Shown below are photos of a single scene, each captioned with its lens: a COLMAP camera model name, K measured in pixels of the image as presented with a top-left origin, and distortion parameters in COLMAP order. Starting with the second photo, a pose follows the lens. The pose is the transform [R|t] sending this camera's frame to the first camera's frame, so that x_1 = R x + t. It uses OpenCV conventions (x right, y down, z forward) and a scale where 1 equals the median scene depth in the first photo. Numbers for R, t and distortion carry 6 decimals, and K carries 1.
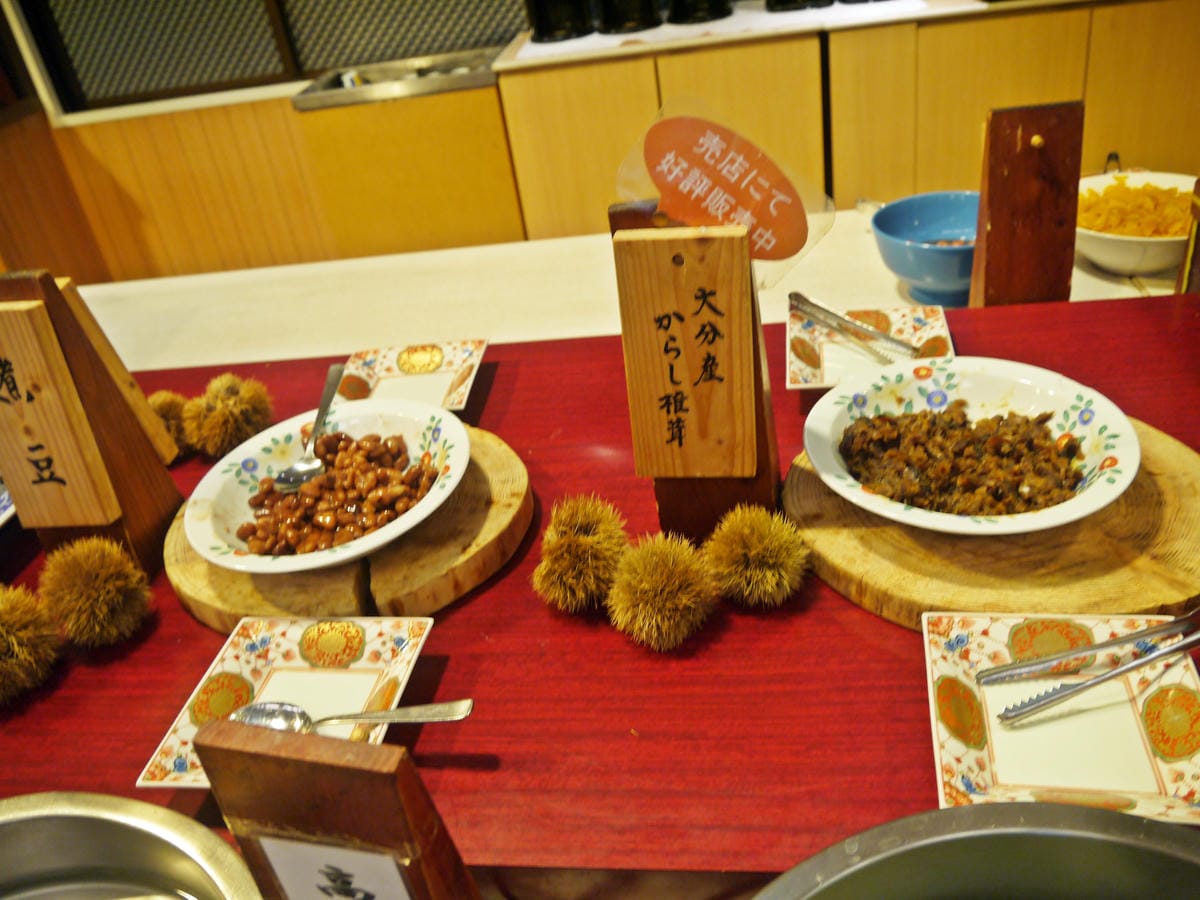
lens RADIAL K [[1006.6, 0, 604.7], [0, 1006.6, 446.1], [0, 0, 1]] dist [-0.052355, 0.032129]
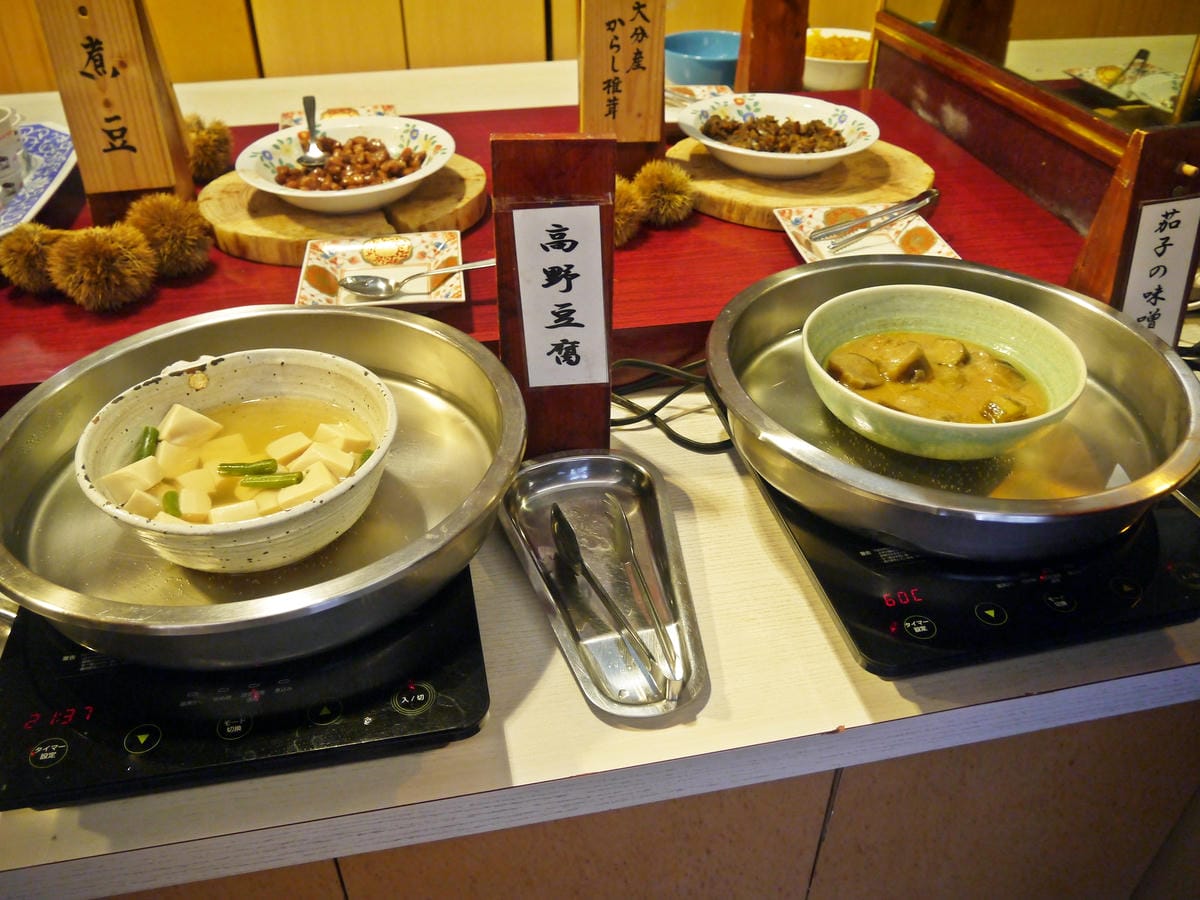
lens RADIAL K [[1006.6, 0, 604.7], [0, 1006.6, 446.1], [0, 0, 1]] dist [-0.052355, 0.032129]
pose [[0.942585, -0.060935, 0.328361, -0.468364], [0.049544, 0.997848, 0.042953, 0.431712], [-0.330271, -0.024219, 0.943575, -0.437653]]
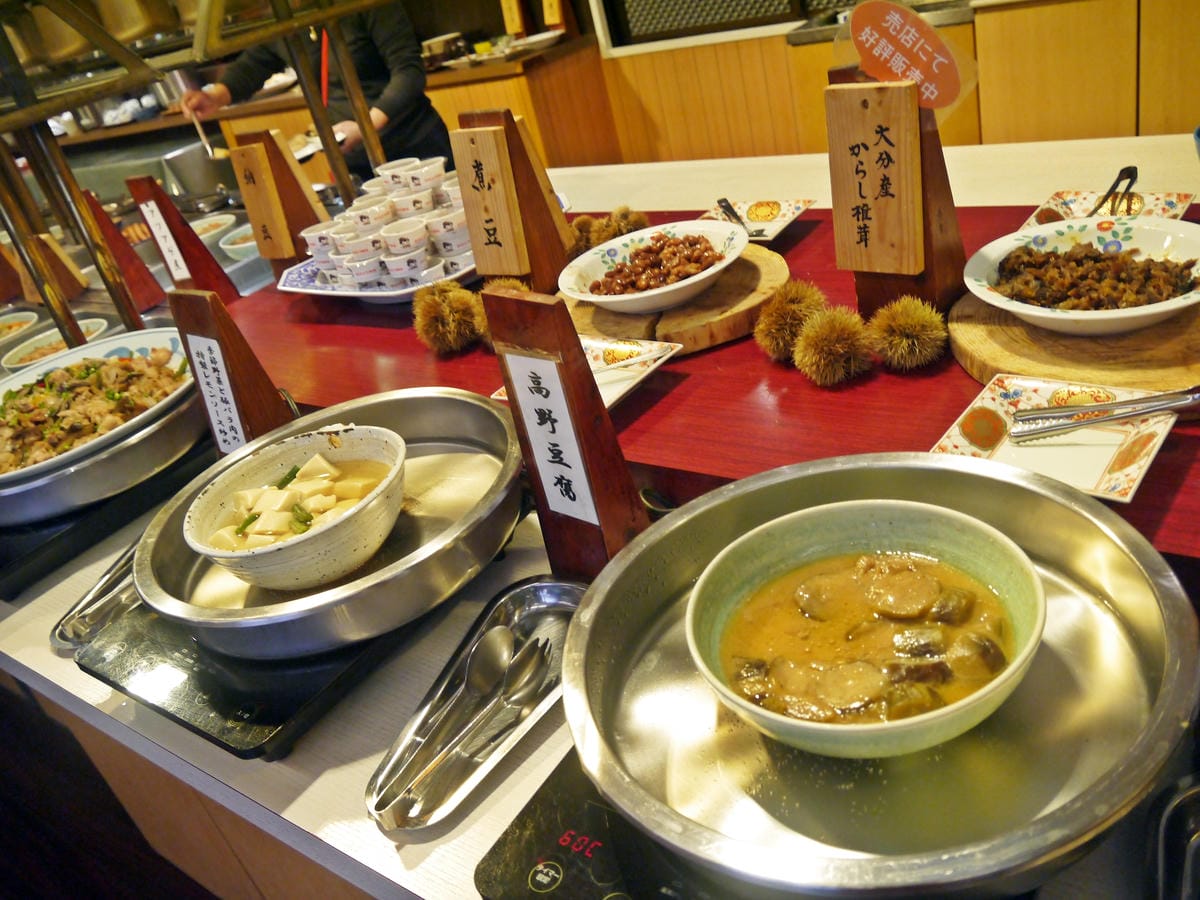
lens RADIAL K [[1006.6, 0, 604.7], [0, 1006.6, 446.1], [0, 0, 1]] dist [-0.052355, 0.032129]
pose [[0.869707, 0.183089, -0.458354, 0.449627], [-0.164184, 0.983085, 0.081160, 0.219609], [0.465461, 0.004669, 0.885056, -0.393934]]
